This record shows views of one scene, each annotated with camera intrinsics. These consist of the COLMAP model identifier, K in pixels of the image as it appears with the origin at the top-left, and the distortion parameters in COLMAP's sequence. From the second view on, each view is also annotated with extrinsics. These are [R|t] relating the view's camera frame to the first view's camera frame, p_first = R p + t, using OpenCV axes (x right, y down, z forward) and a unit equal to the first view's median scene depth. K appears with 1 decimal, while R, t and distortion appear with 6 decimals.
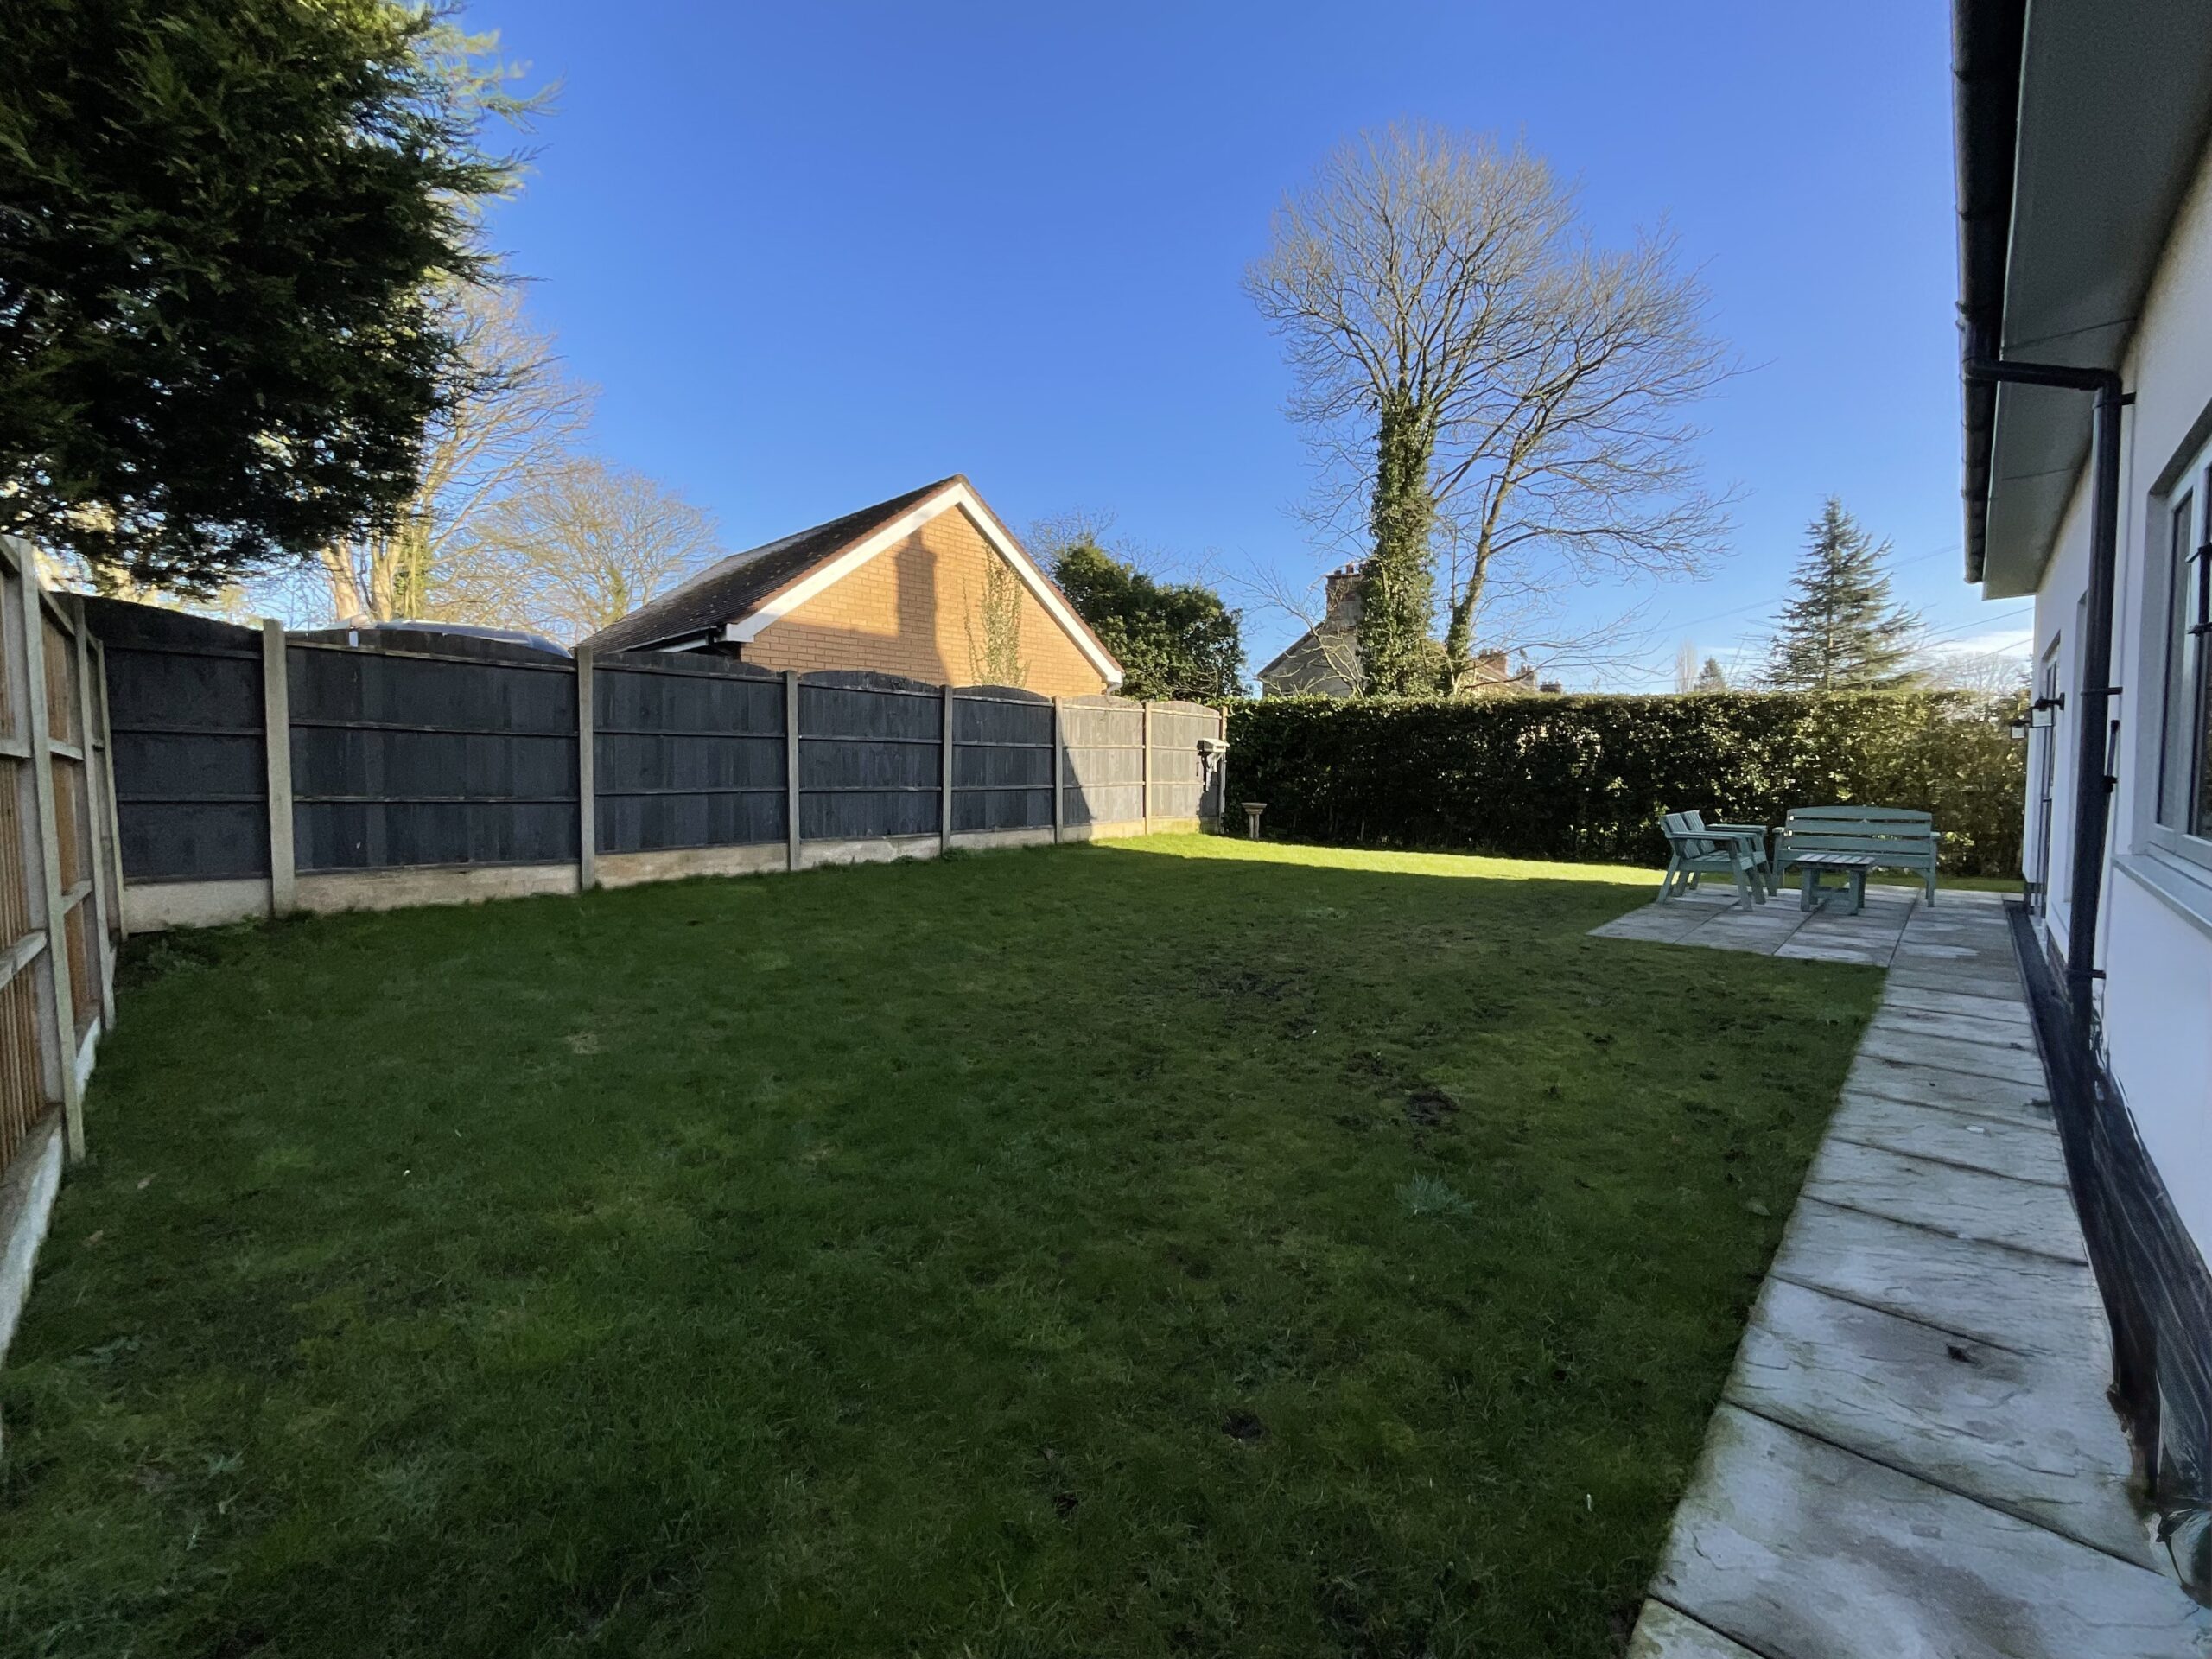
lens RADIAL K [[898.3, 0, 1100.6], [0, 898.3, 834.4], [0, 0, 1]] dist [0.000534, -0.001153]
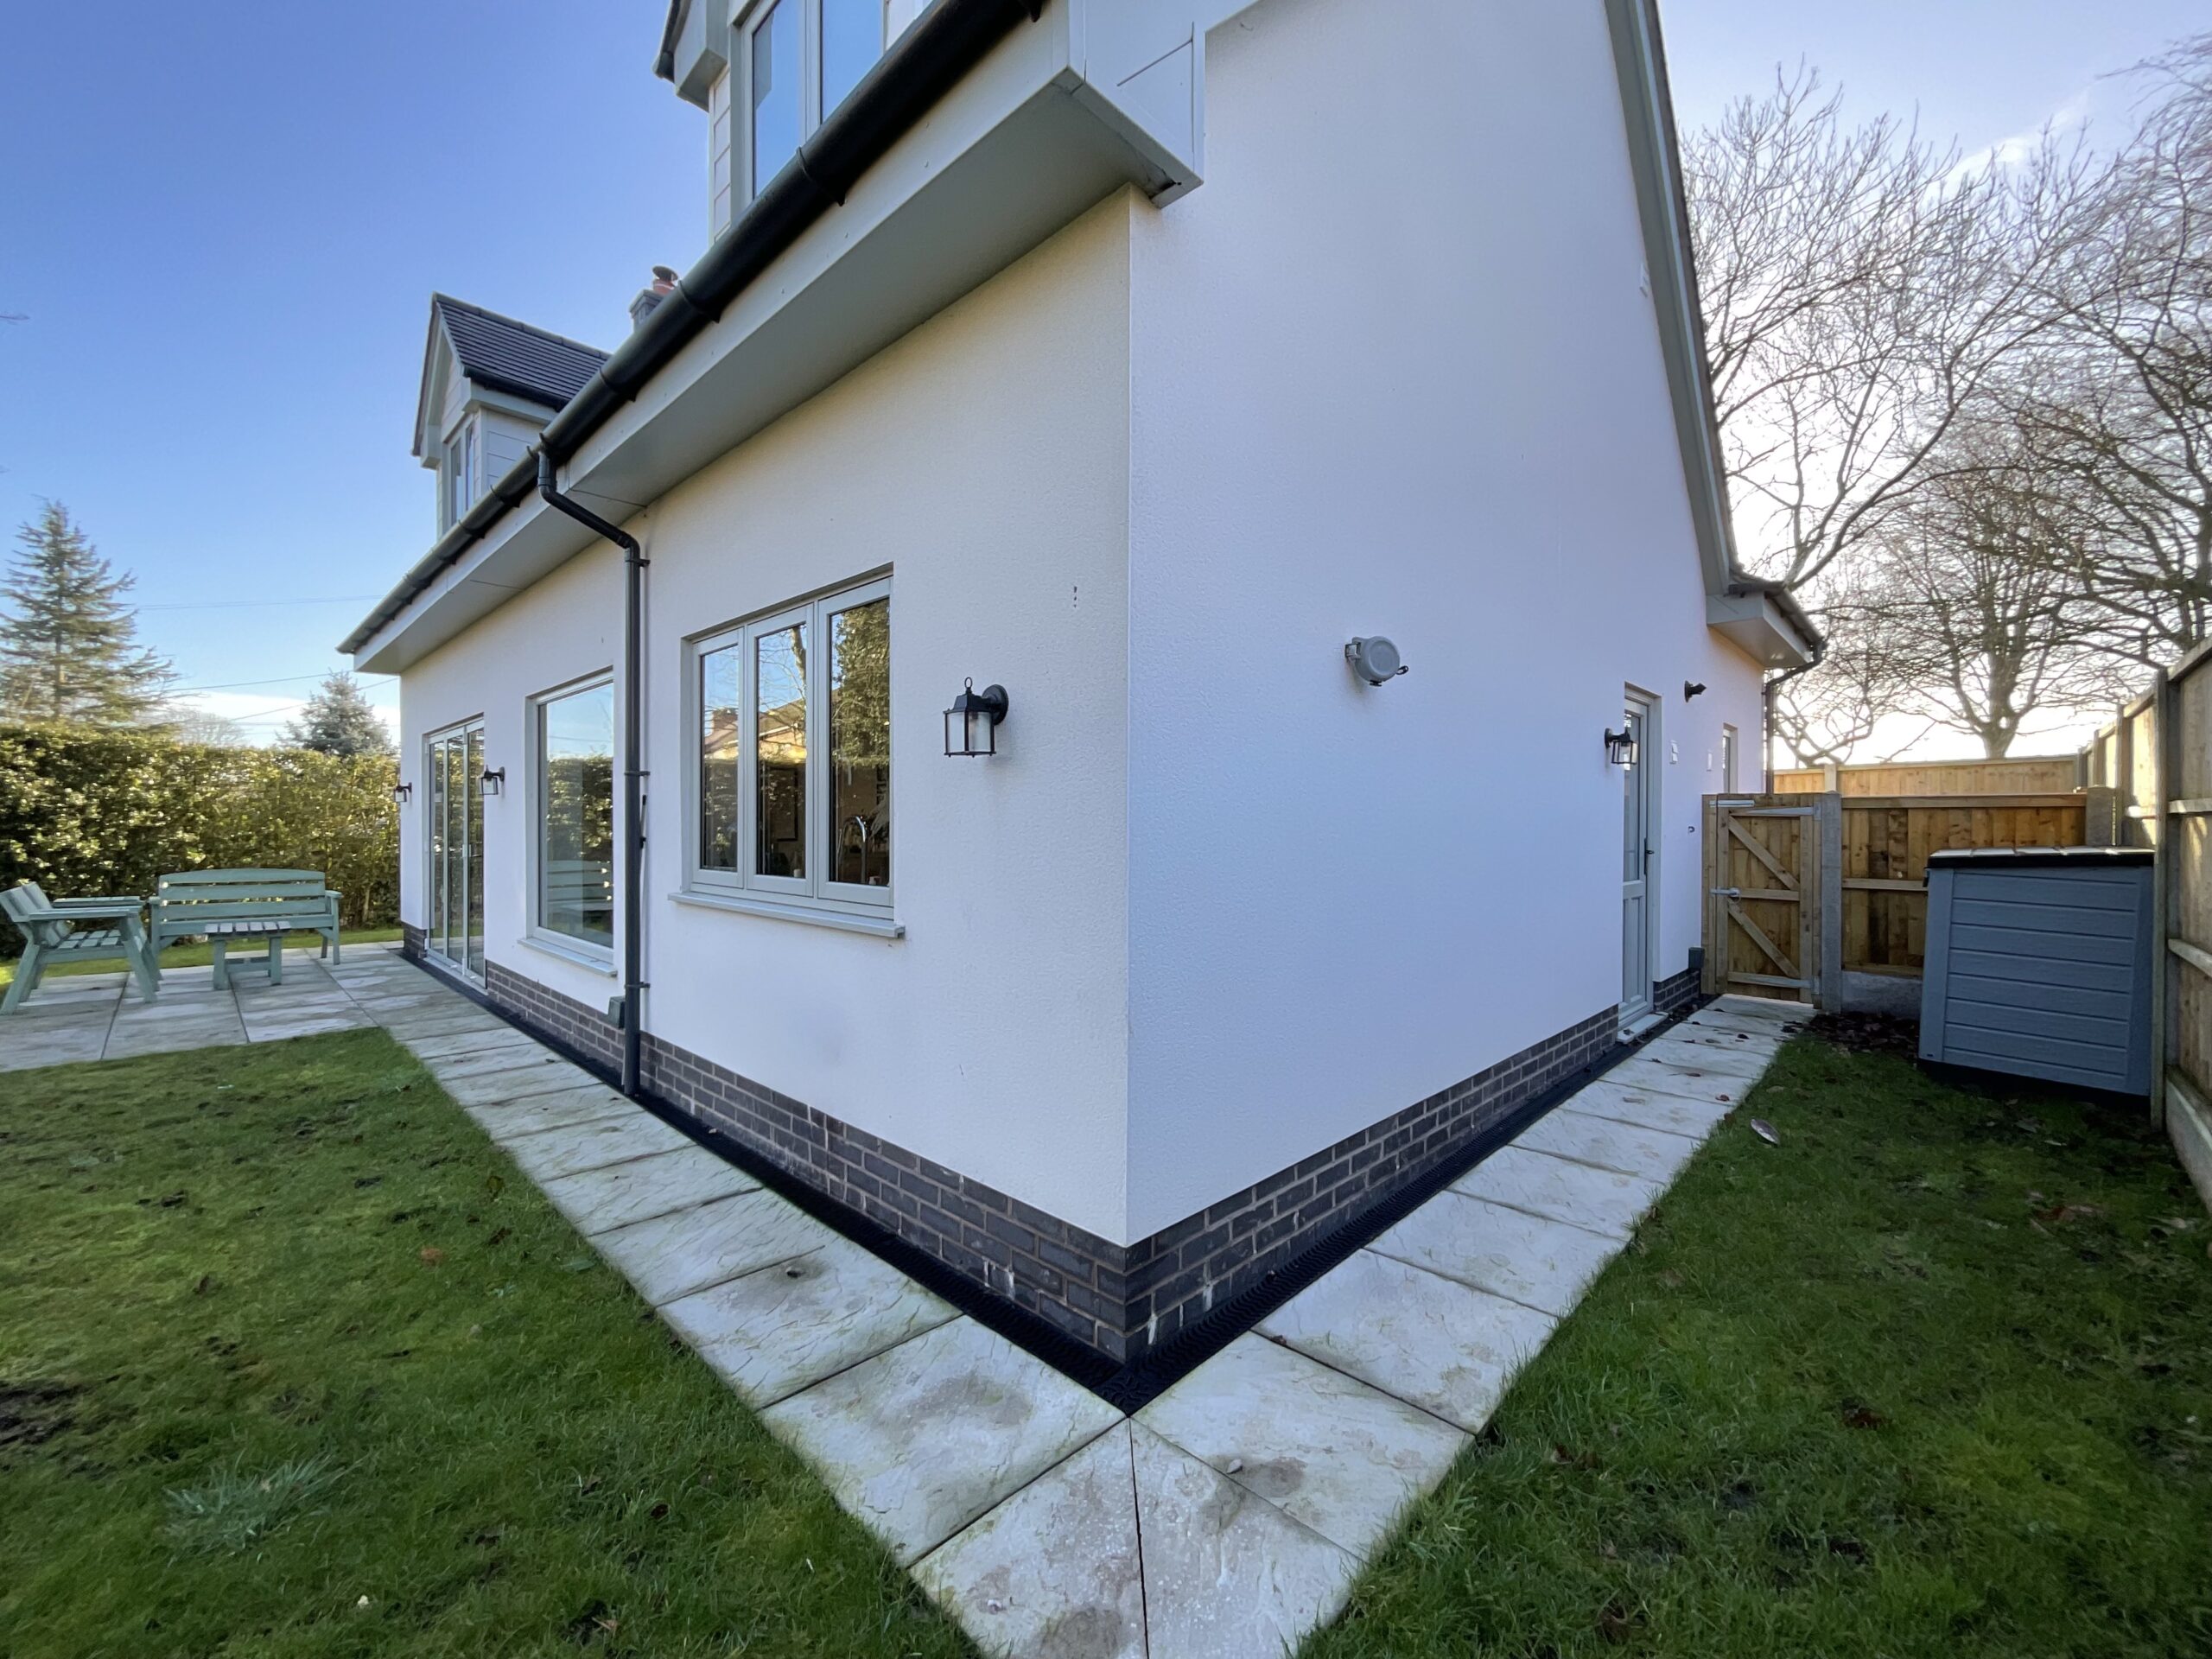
lens RADIAL K [[898.3, 0, 1113.4], [0, 898.3, 819.2], [0, 0, 1]] dist [0.000534, -0.001153]
pose [[-0.003388, 0.016002, 0.999866, -0.094665], [0.066462, 0.997665, -0.015742, -0.008622], [-0.997783, 0.066399, -0.004443, 0.125199]]
